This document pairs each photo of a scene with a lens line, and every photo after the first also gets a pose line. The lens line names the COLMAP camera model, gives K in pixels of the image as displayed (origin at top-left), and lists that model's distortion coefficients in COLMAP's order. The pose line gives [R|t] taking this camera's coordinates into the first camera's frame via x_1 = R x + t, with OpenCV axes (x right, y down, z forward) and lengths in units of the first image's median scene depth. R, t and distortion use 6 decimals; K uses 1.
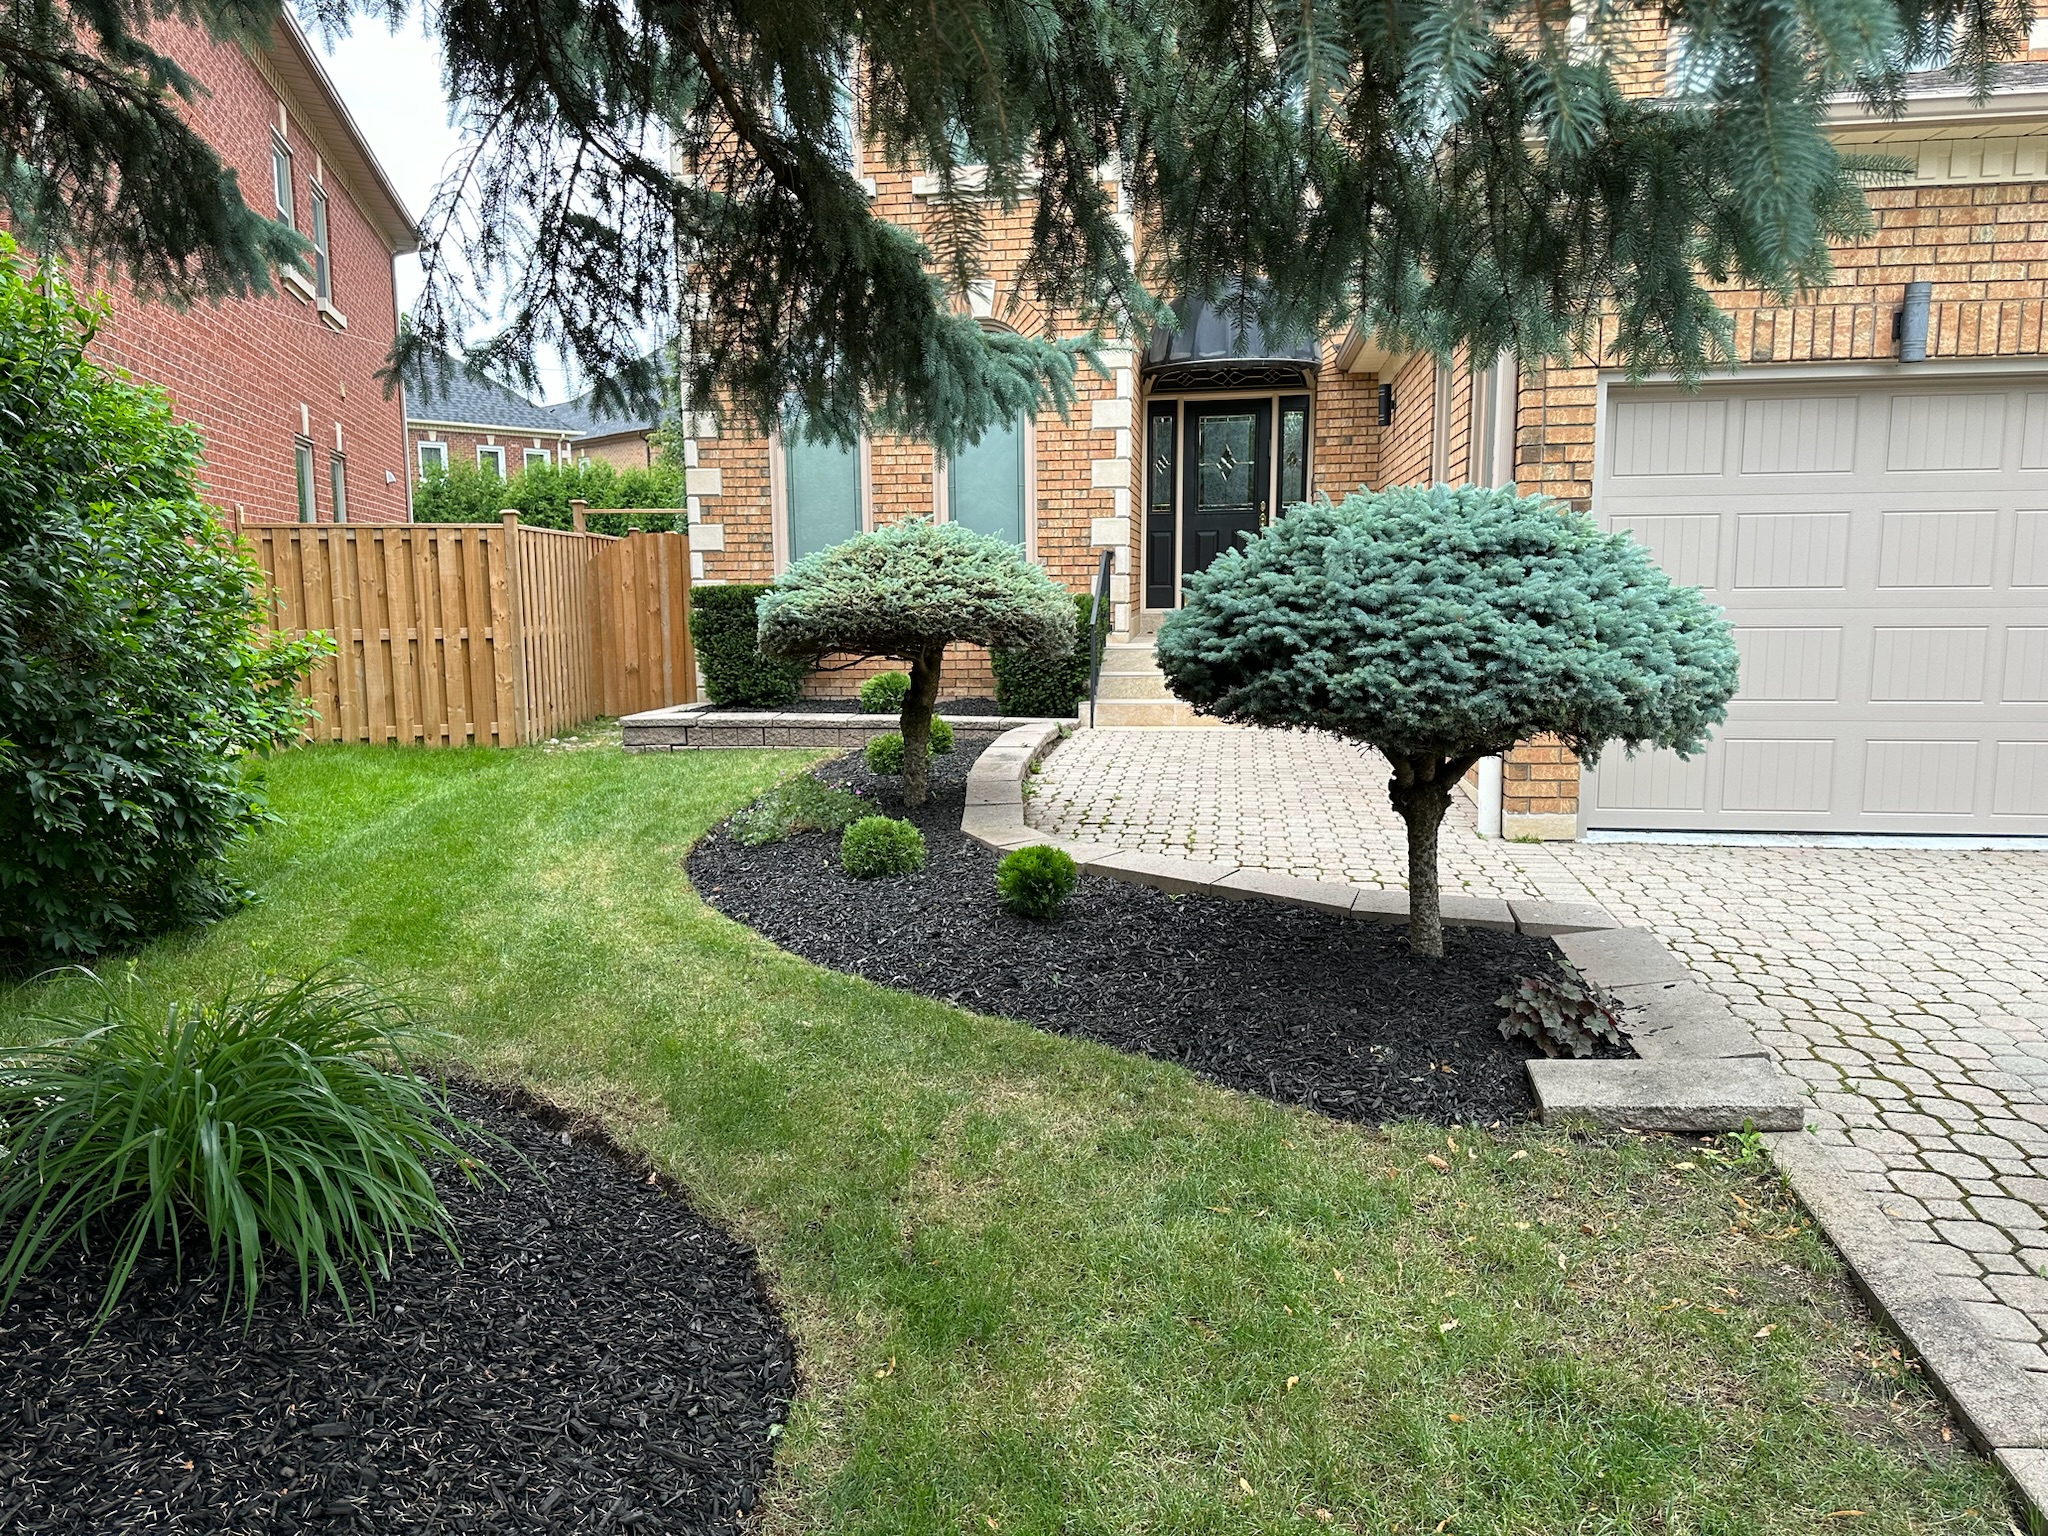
lens RADIAL K [[1423.4, 0, 1048.2], [0, 1423.4, 778.6], [0, 0, 1]] dist [0.043502, -0.054870]
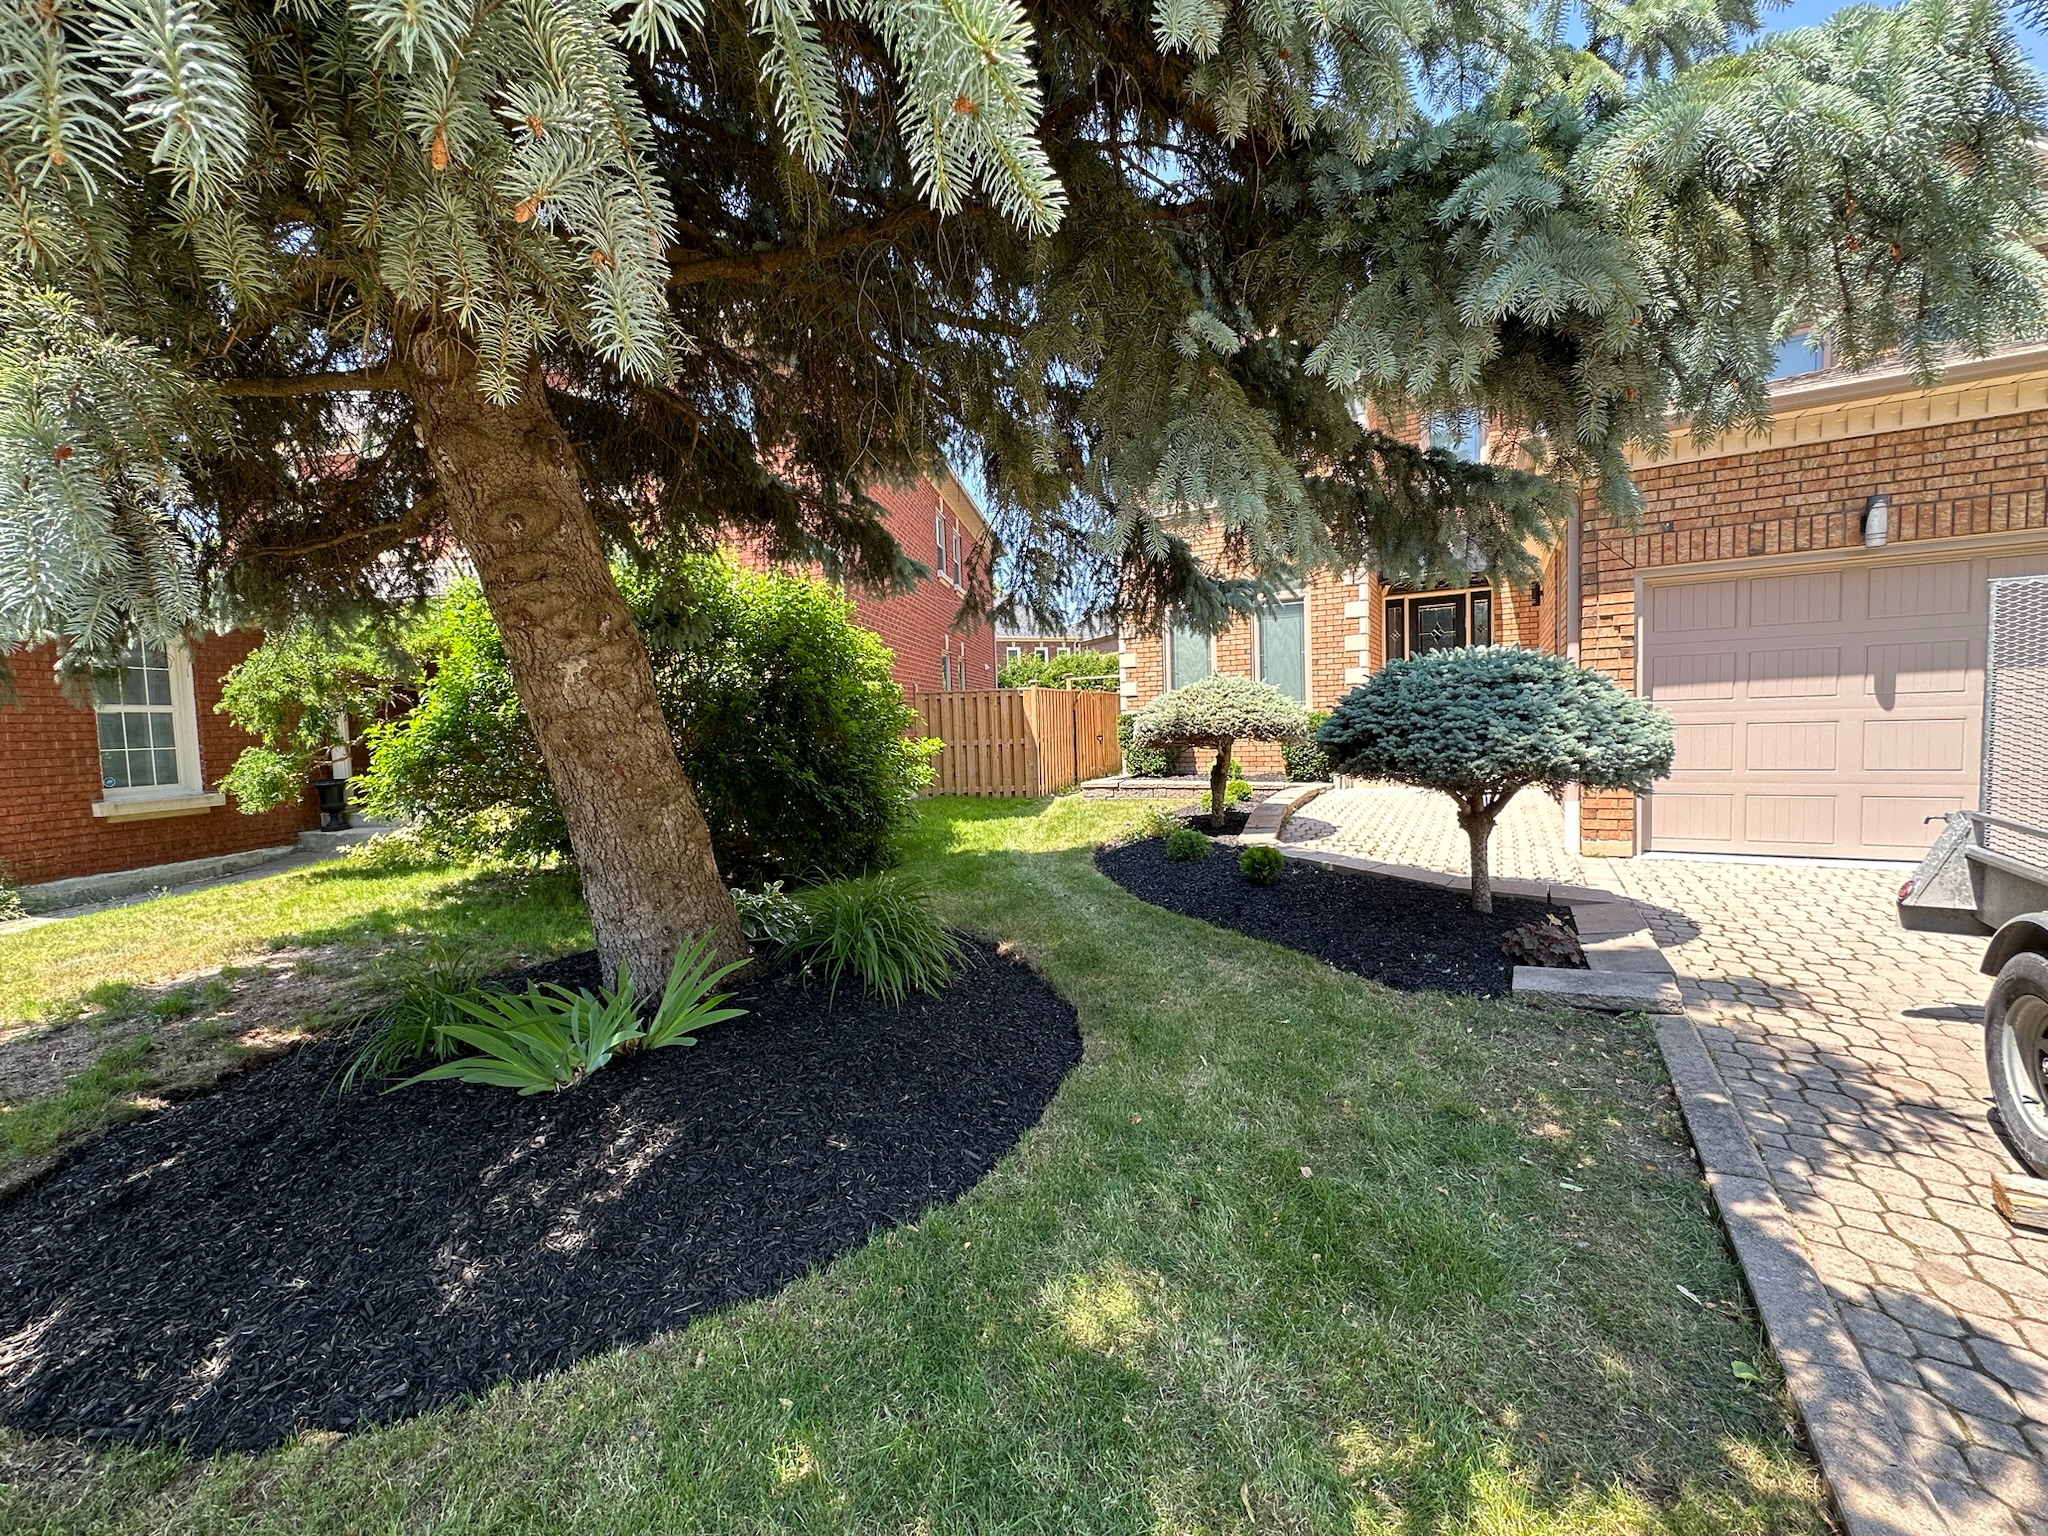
lens RADIAL K [[818.9, 0, 1047.8], [0, 818.9, 759.1], [0, 0, 1]] dist [0.000756, -0.007049]
pose [[0.933263, -0.006529, -0.359134, 0.136445], [-0.022836, 0.996734, -0.077464, 0.029046], [0.358467, 0.080495, 0.930066, -0.136832]]
